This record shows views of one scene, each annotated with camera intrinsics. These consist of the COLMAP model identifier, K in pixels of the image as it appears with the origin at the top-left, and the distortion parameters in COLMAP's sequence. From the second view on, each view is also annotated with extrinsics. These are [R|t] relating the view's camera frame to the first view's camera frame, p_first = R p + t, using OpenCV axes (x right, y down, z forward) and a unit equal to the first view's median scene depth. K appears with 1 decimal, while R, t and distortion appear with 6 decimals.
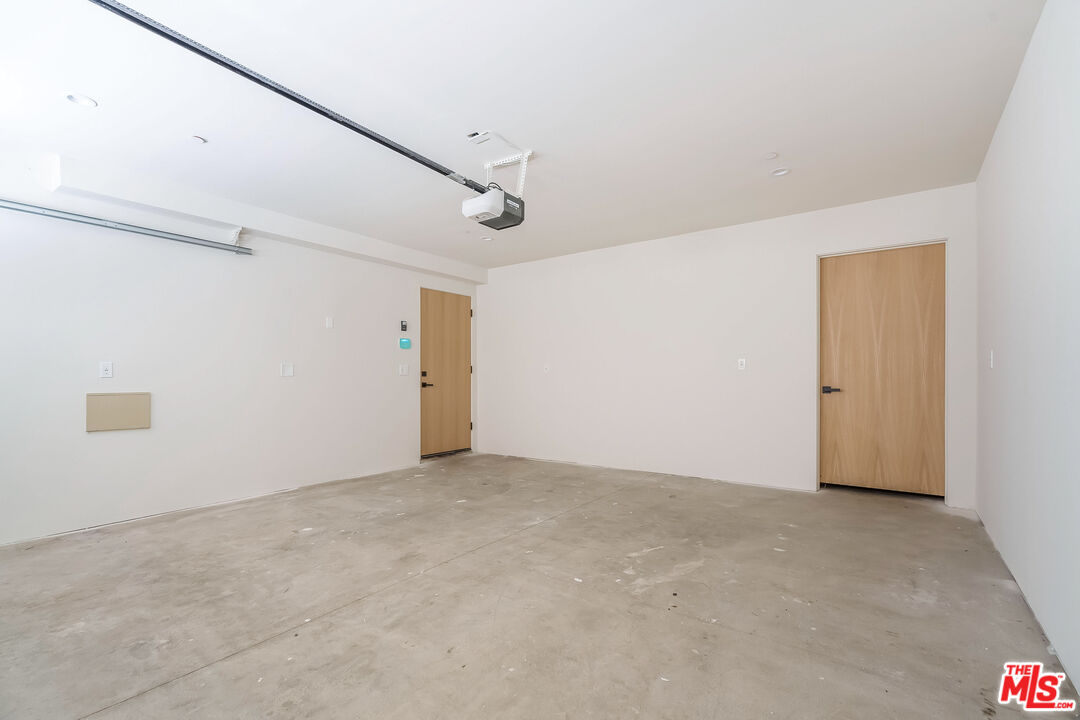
lens RADIAL K [[488.2, 0, 534.8], [0, 488.2, 378.6], [0, 0, 1]] dist [-0.003516, 0.000413]
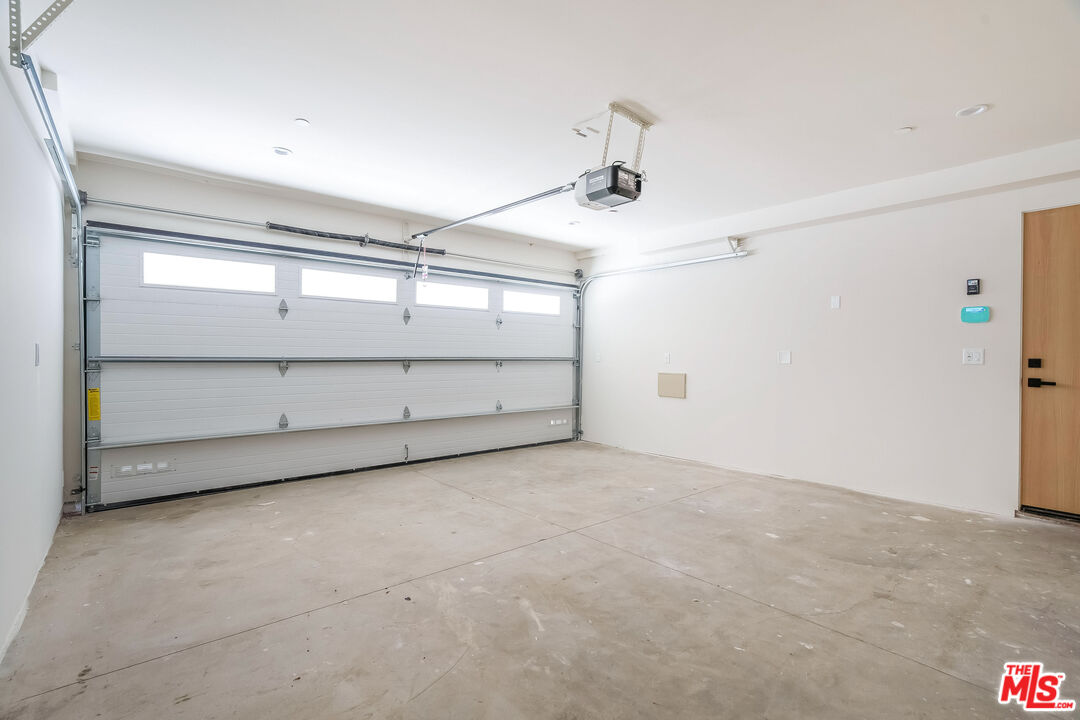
lens RADIAL K [[488.2, 0, 540.1], [0, 488.2, 357.8], [0, 0, 1]] dist [-0.003516, 0.000413]
pose [[-0.220426, 0.001161, -0.975403, 0.789111], [-0.007707, 0.999966, 0.002932, -0.022049], [0.975373, 0.008164, -0.220410, 0.994301]]
